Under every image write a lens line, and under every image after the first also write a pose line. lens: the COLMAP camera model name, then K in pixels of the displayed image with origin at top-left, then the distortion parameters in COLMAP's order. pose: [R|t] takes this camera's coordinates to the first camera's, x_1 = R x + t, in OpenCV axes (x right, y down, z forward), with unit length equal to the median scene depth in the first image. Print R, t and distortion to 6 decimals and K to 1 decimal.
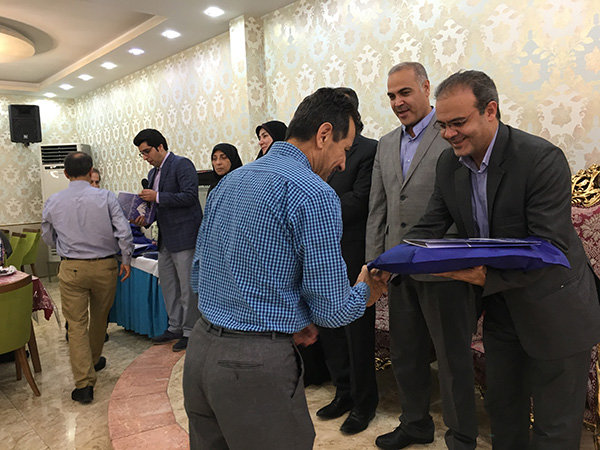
lens RADIAL K [[504.0, 0, 295.1], [0, 504.0, 223.5], [0, 0, 1]] dist [0.088306, -0.116068]
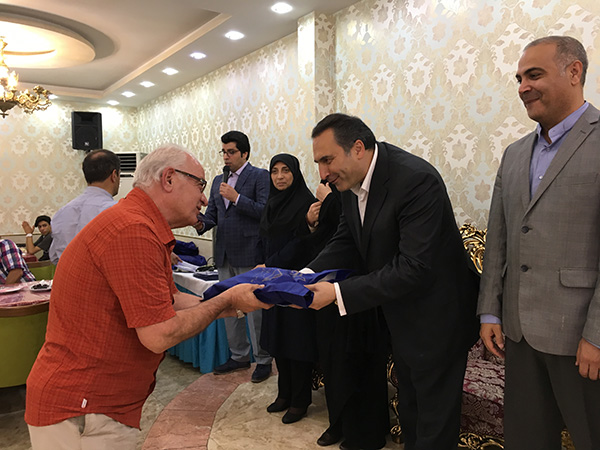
lens RADIAL K [[504.0, 0, 297.3], [0, 504.0, 224.2], [0, 0, 1]] dist [0.088306, -0.116068]
pose [[0.993534, 0.039198, -0.106554, -0.020280], [-0.042157, 0.998781, -0.025660, -0.011813], [0.105418, 0.029986, 0.993976, 0.116452]]
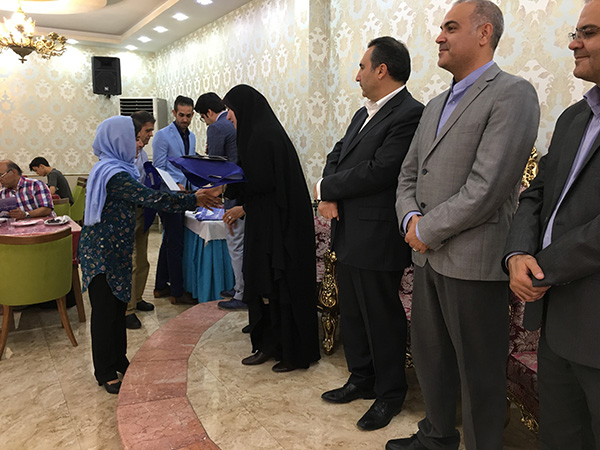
lens RADIAL K [[504.0, 0, 297.4], [0, 504.0, 222.5], [0, 0, 1]] dist [0.088306, -0.116068]
pose [[0.983973, 0.074832, -0.161857, 0.058469], [-0.063150, 0.995094, 0.076162, -0.009308], [0.166762, -0.064720, 0.983871, 0.071098]]
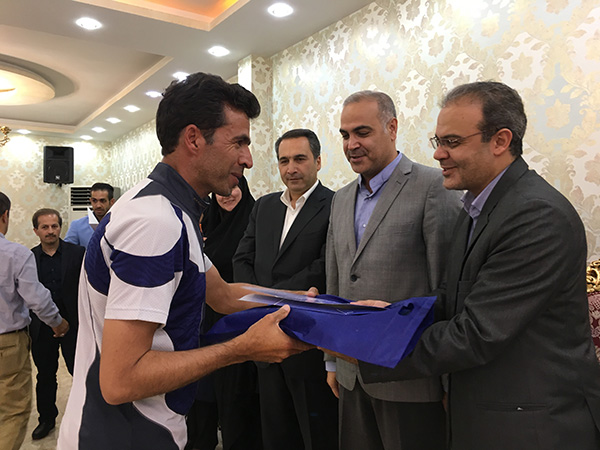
lens RADIAL K [[504.0, 0, 296.6], [0, 504.0, 224.6], [0, 0, 1]] dist [0.088306, -0.116068]
pose [[0.992383, 0.040232, -0.116438, 0.099136], [-0.050568, 0.994904, -0.087229, -0.024568], [0.112335, 0.092453, 0.989360, 0.120252]]
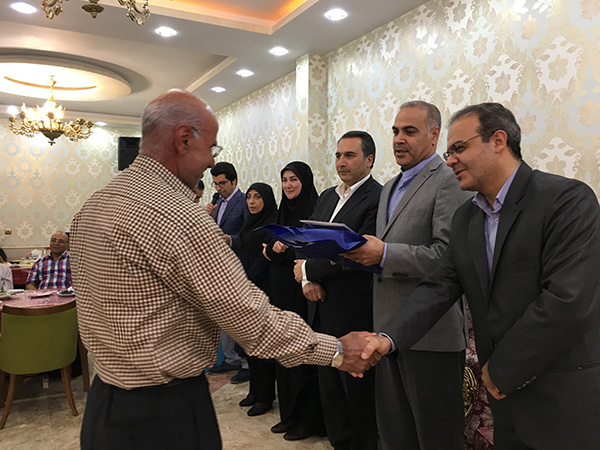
lens RADIAL K [[504.0, 0, 297.1], [0, 504.0, 224.0], [0, 0, 1]] dist [0.088306, -0.116068]
pose [[0.974389, 0.051474, -0.218900, 0.110894], [-0.064288, 0.996585, -0.051820, -0.020965], [0.215485, 0.064565, 0.974370, 0.043061]]
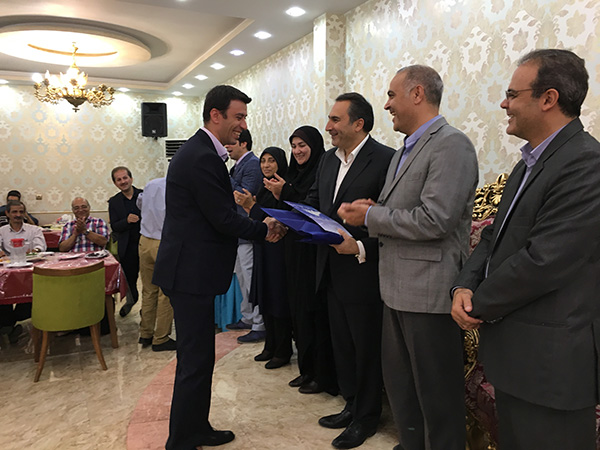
lens RADIAL K [[504.0, 0, 298.4], [0, 504.0, 223.1], [0, 0, 1]] dist [0.088306, -0.116068]
pose [[0.962792, 0.062759, -0.262855, 0.129568], [-0.059761, 0.998024, 0.019395, -0.020110], [0.263553, -0.002965, 0.964640, 0.035508]]
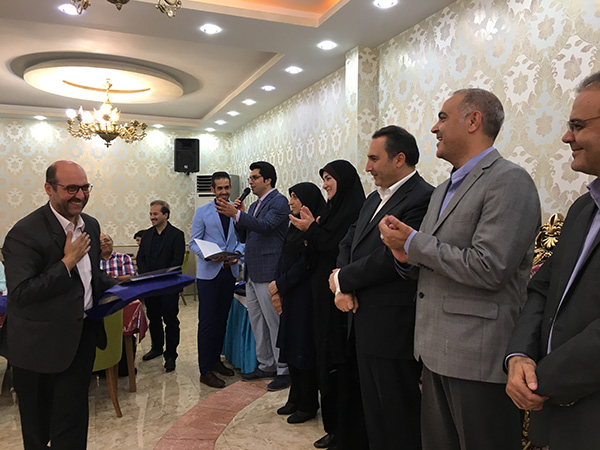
lens RADIAL K [[504.0, 0, 297.9], [0, 504.0, 224.3], [0, 0, 1]] dist [0.088306, -0.116068]
pose [[0.942585, 0.055250, -0.329364, 0.121840], [-0.073571, 0.996345, -0.043413, -0.026845], [0.325761, 0.065152, 0.943205, 0.086053]]
